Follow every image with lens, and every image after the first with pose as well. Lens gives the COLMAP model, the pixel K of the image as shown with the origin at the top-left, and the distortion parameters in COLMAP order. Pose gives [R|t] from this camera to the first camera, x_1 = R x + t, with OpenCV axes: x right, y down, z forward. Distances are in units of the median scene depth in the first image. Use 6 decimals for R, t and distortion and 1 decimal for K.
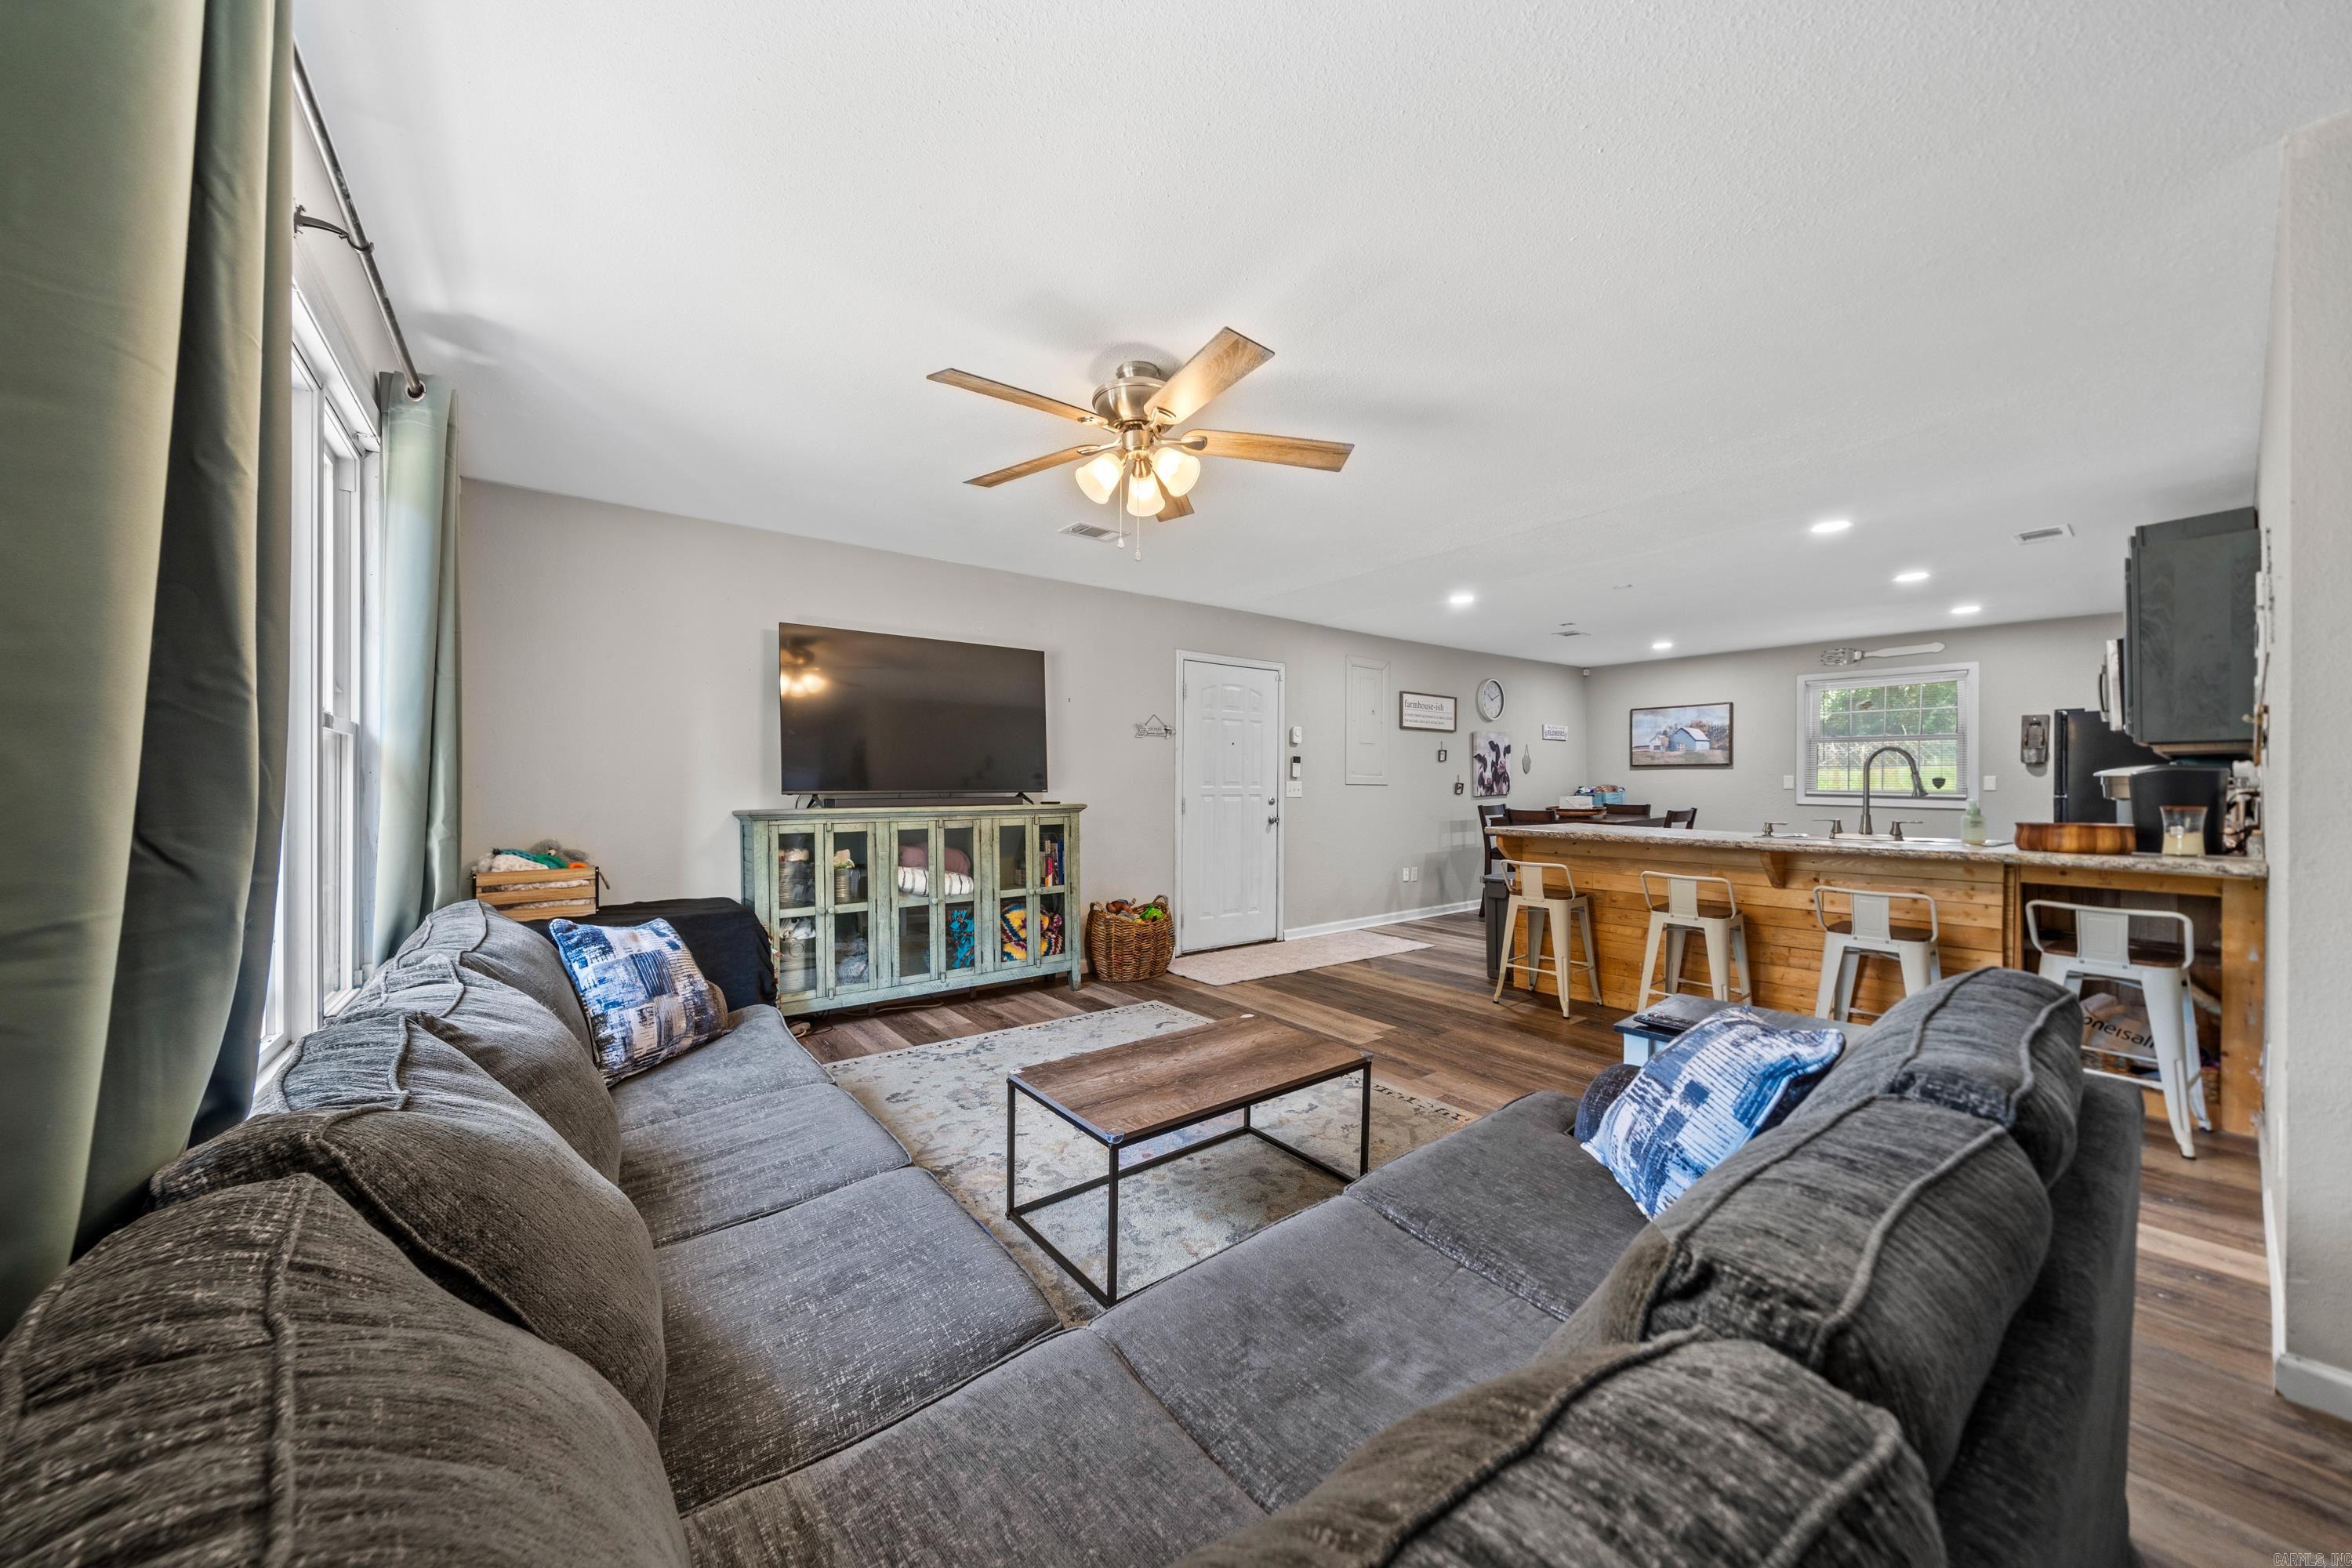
lens RADIAL K [[803.3, 0, 1149.3], [0, 803.3, 787.4], [0, 0, 1]] dist [-0.002840, -0.000159]
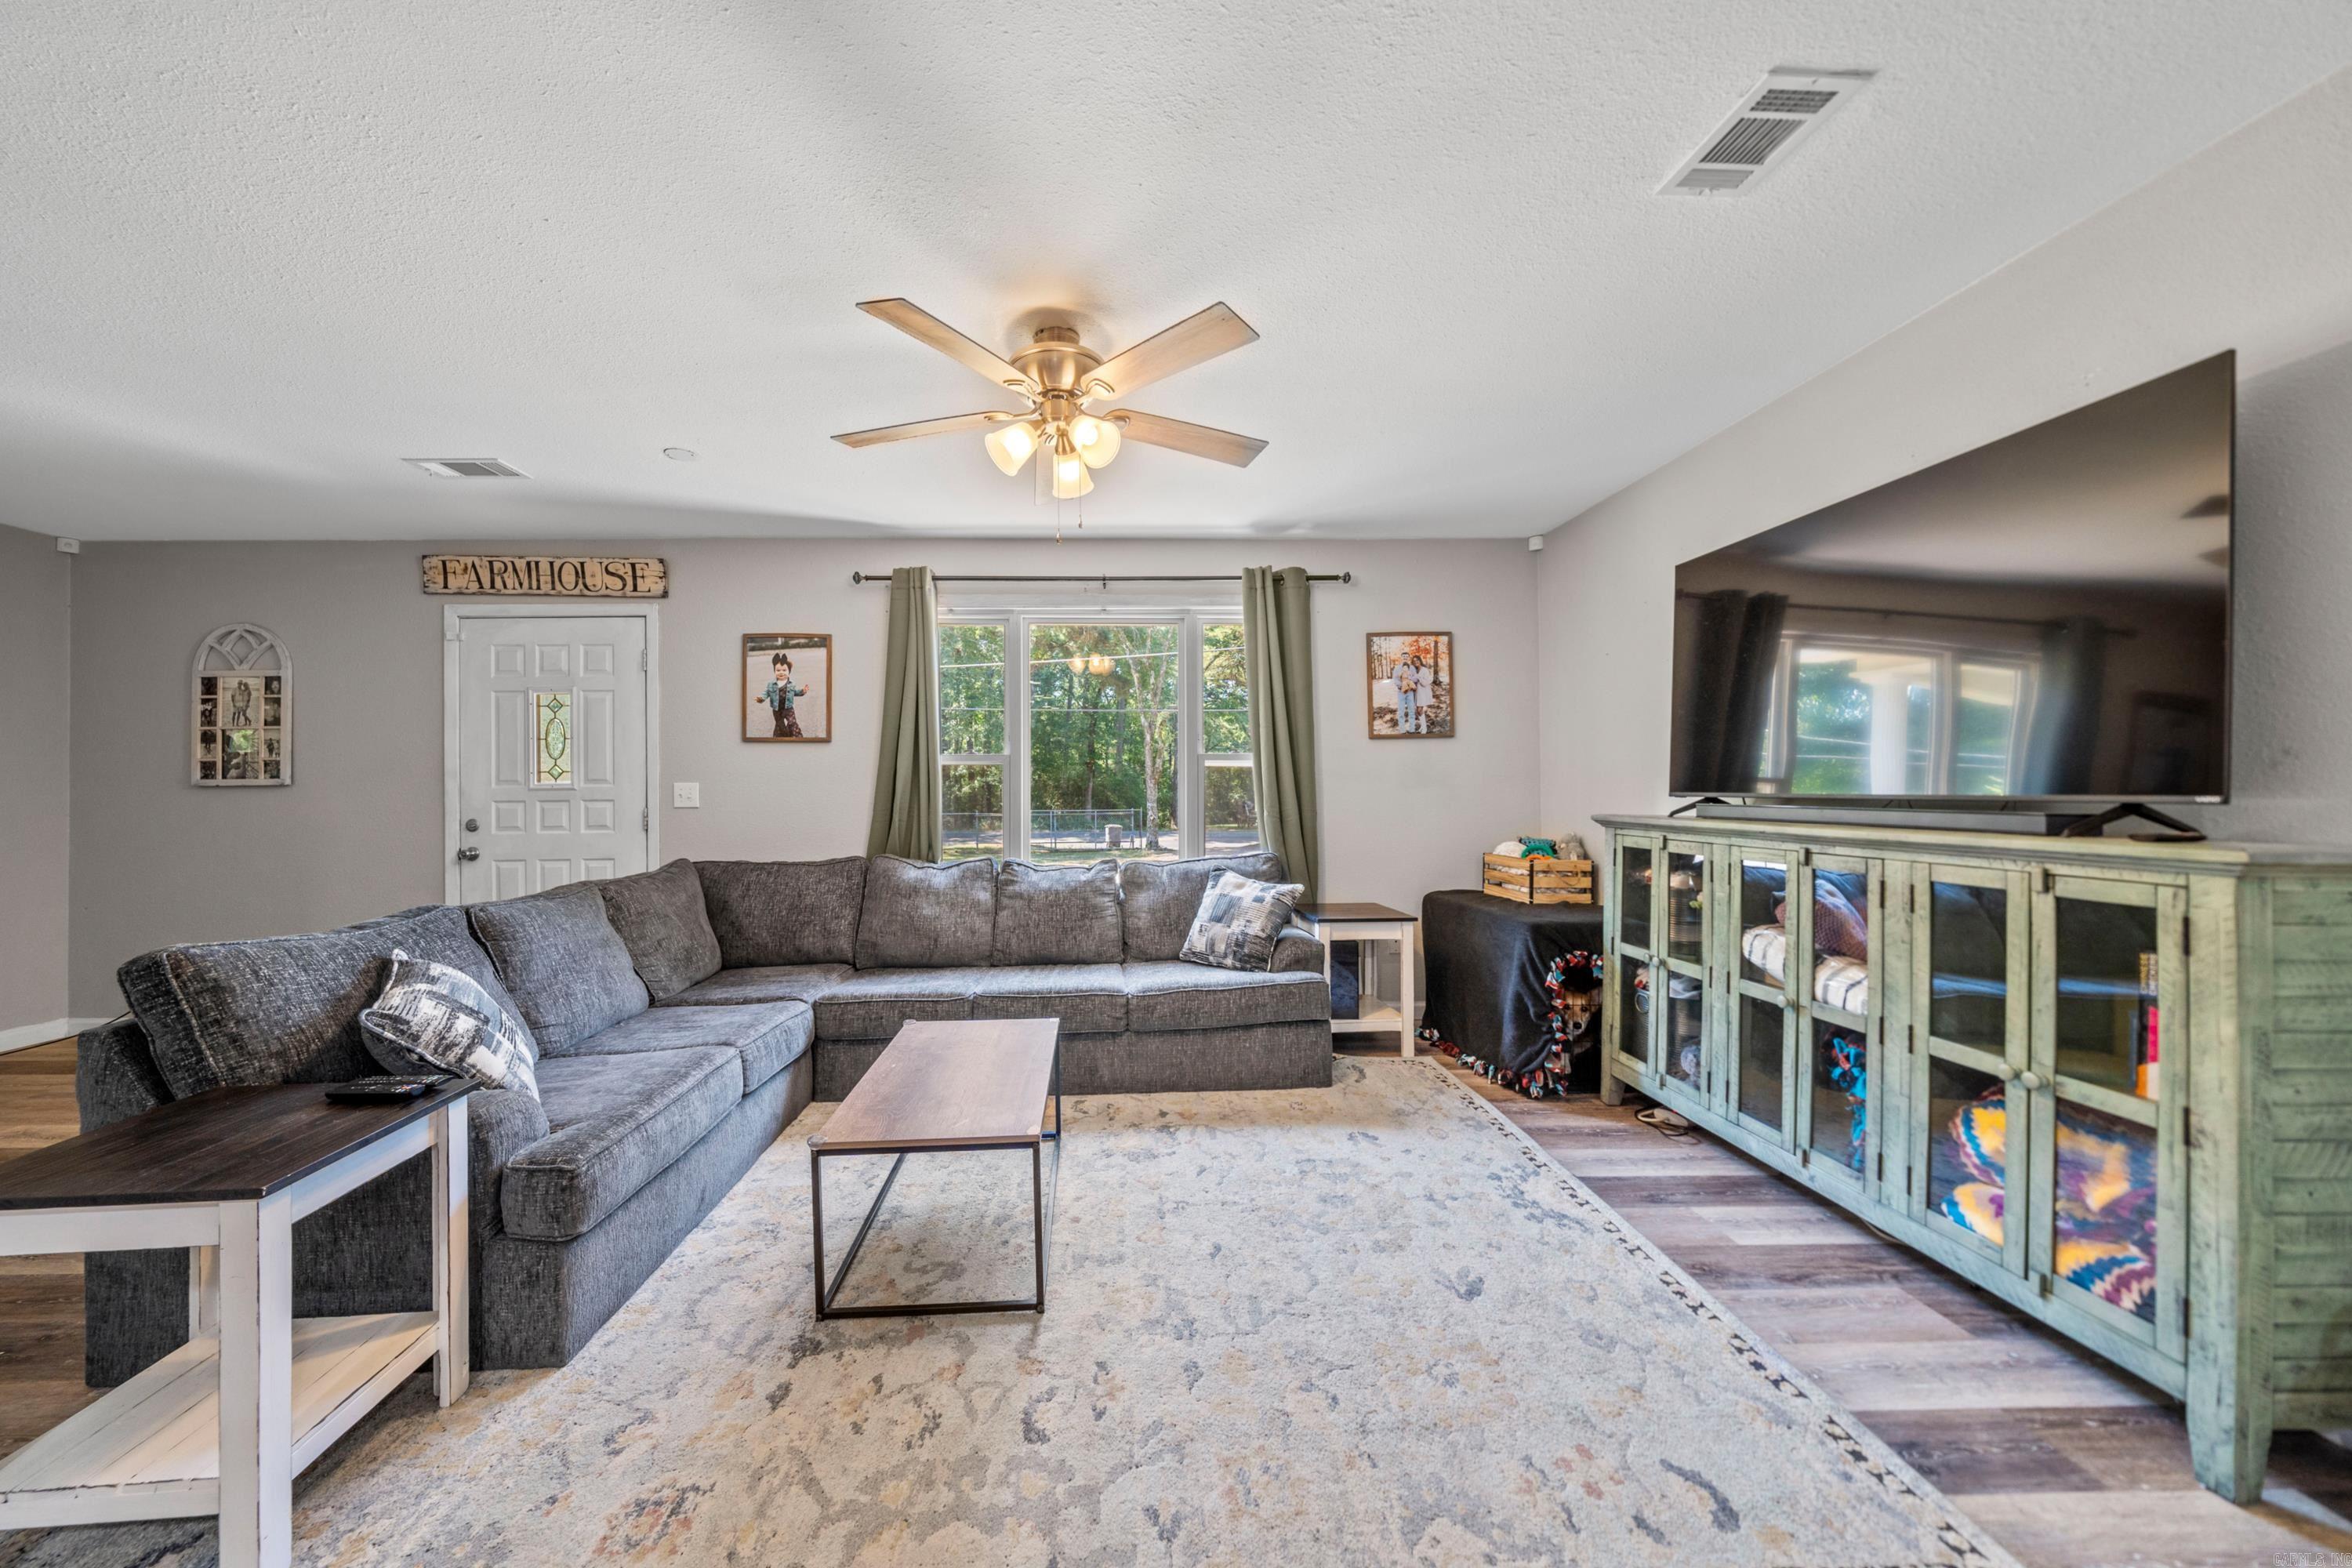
lens RADIAL K [[803.3, 0, 1131.3], [0, 803.3, 778.4], [0, 0, 1]] dist [-0.002840, -0.000159]
pose [[-0.567450, -0.003602, -0.823400, 0.389763], [0.004508, 0.999962, -0.007480, -0.003503], [0.823395, -0.007956, -0.567412, 0.896422]]
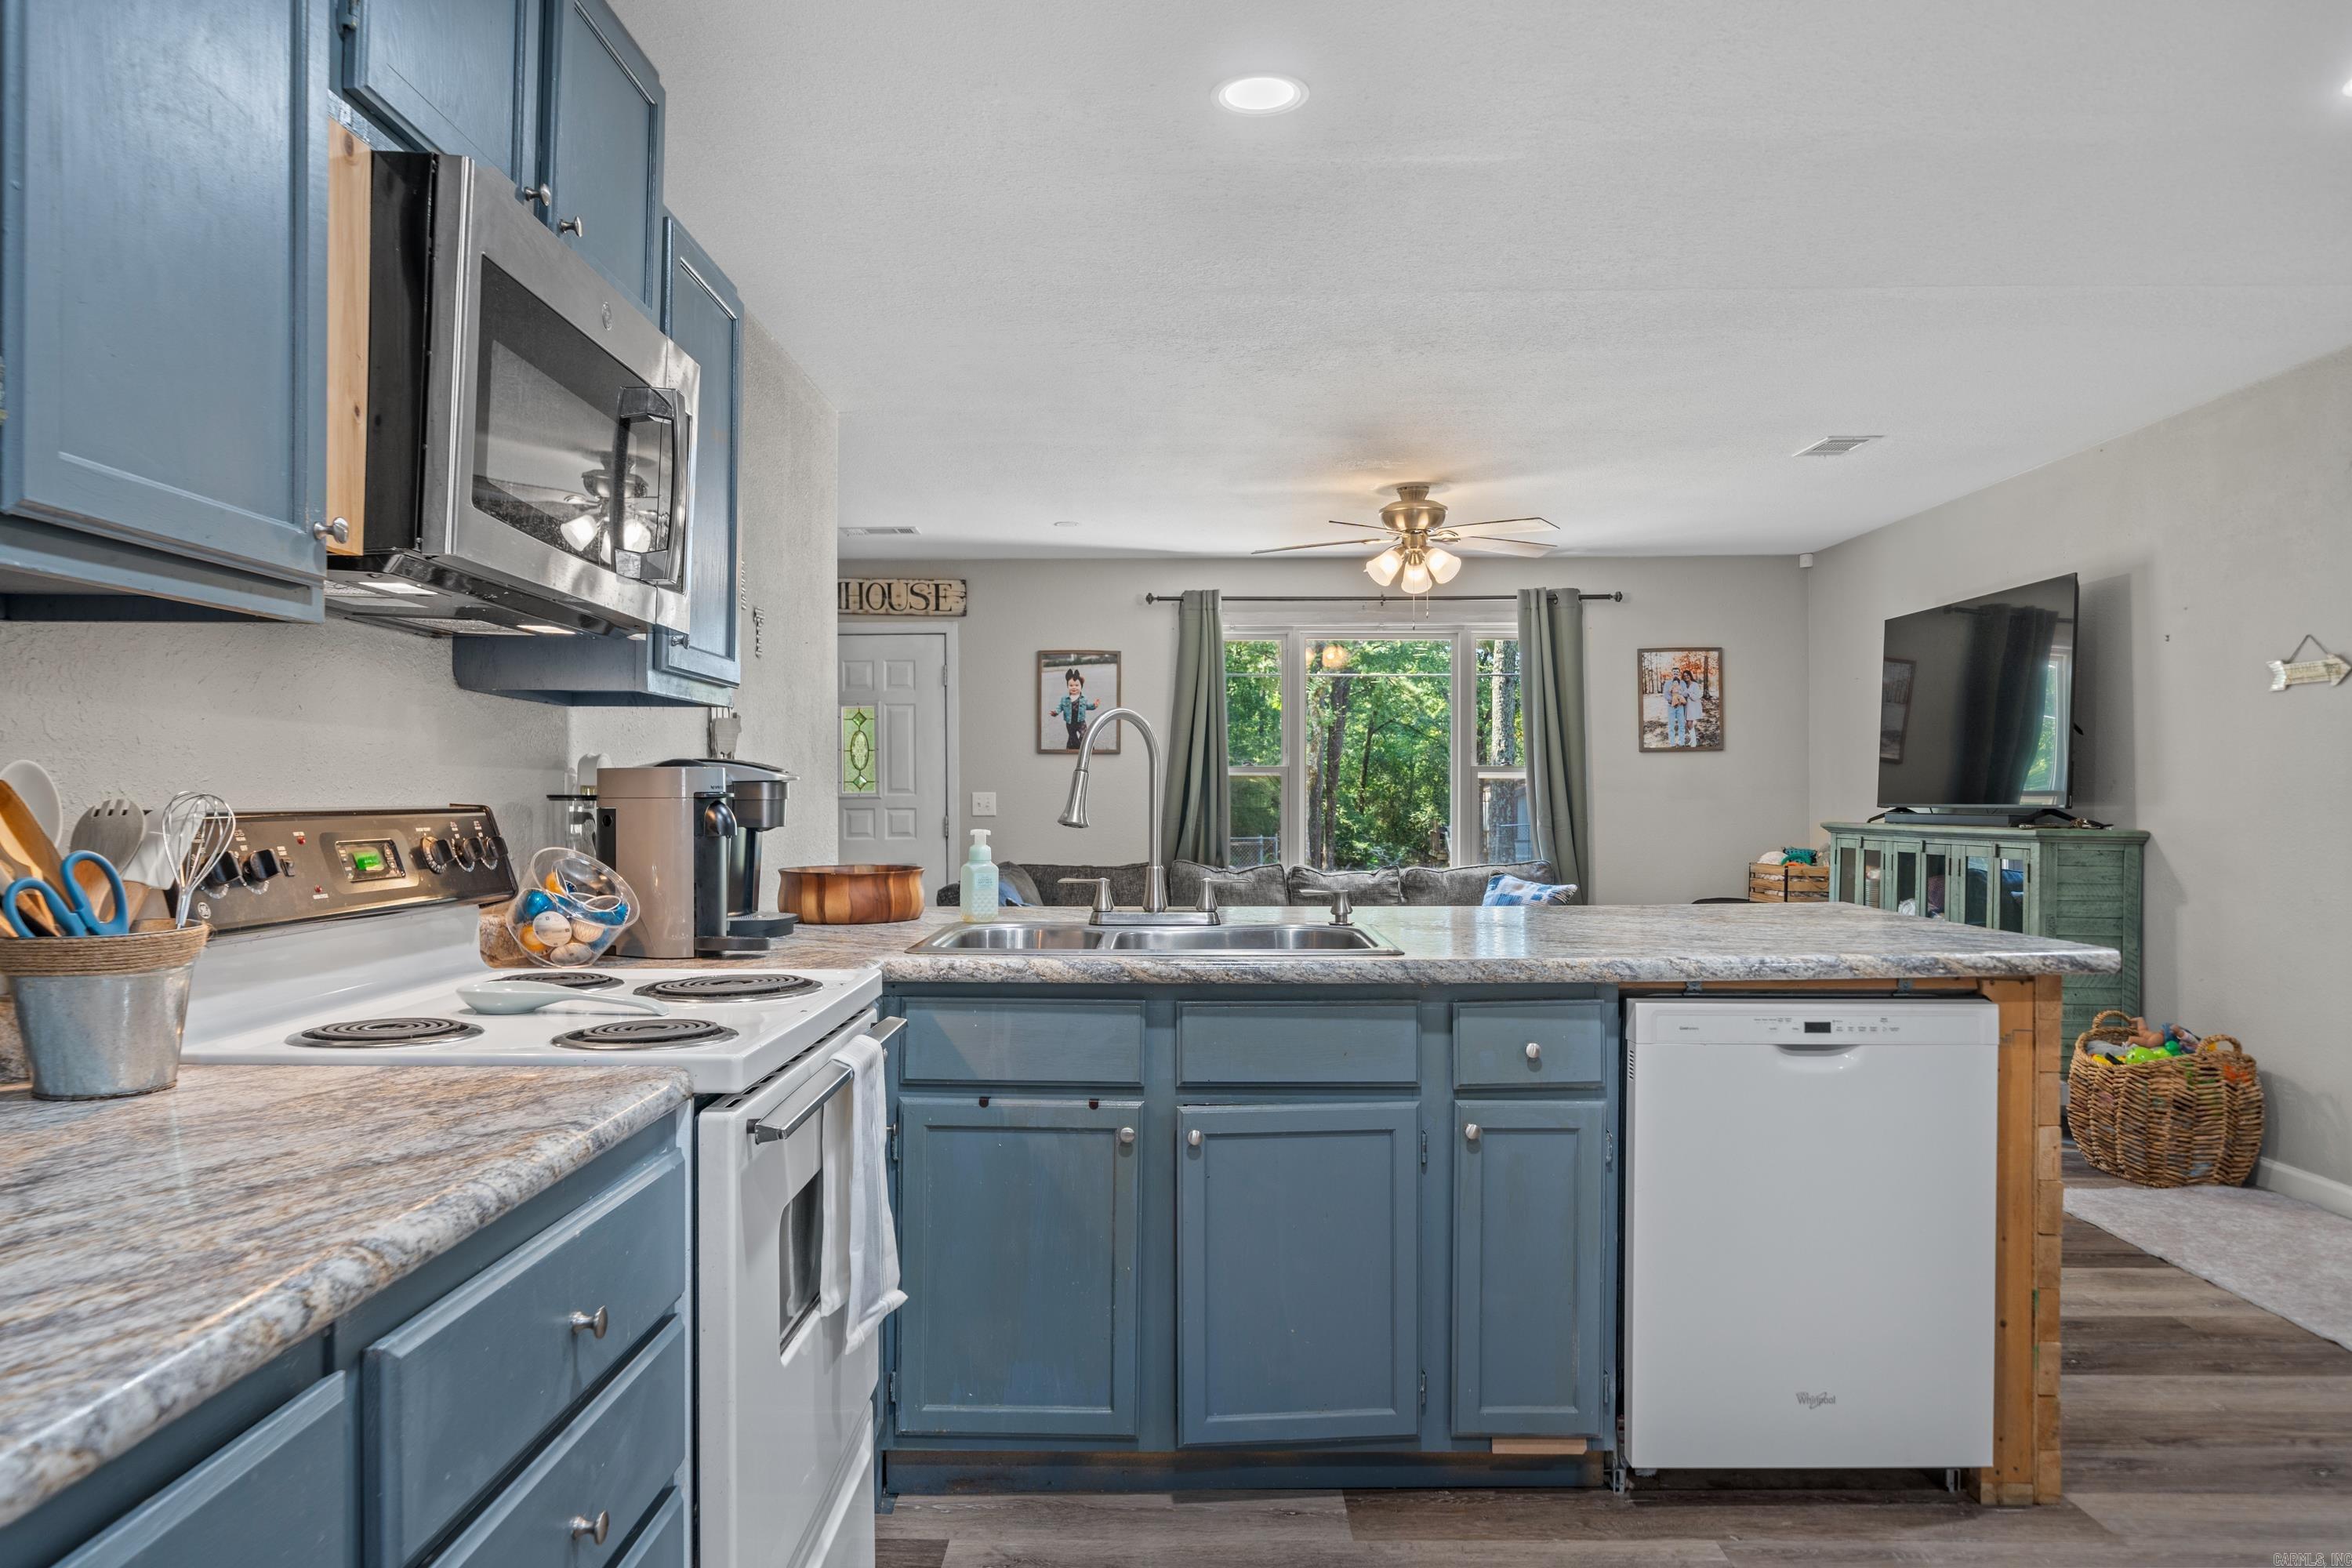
lens RADIAL K [[1541.3, 0, 1157.8], [0, 1541.3, 798.9], [0, 0, 1]] dist [0.001032, 0.000096]
pose [[-0.598148, 0.002633, -0.801381, 1.291750], [0.000374, 0.999995, 0.003006, -0.004892], [0.801386, 0.001498, -0.598146, 1.237736]]
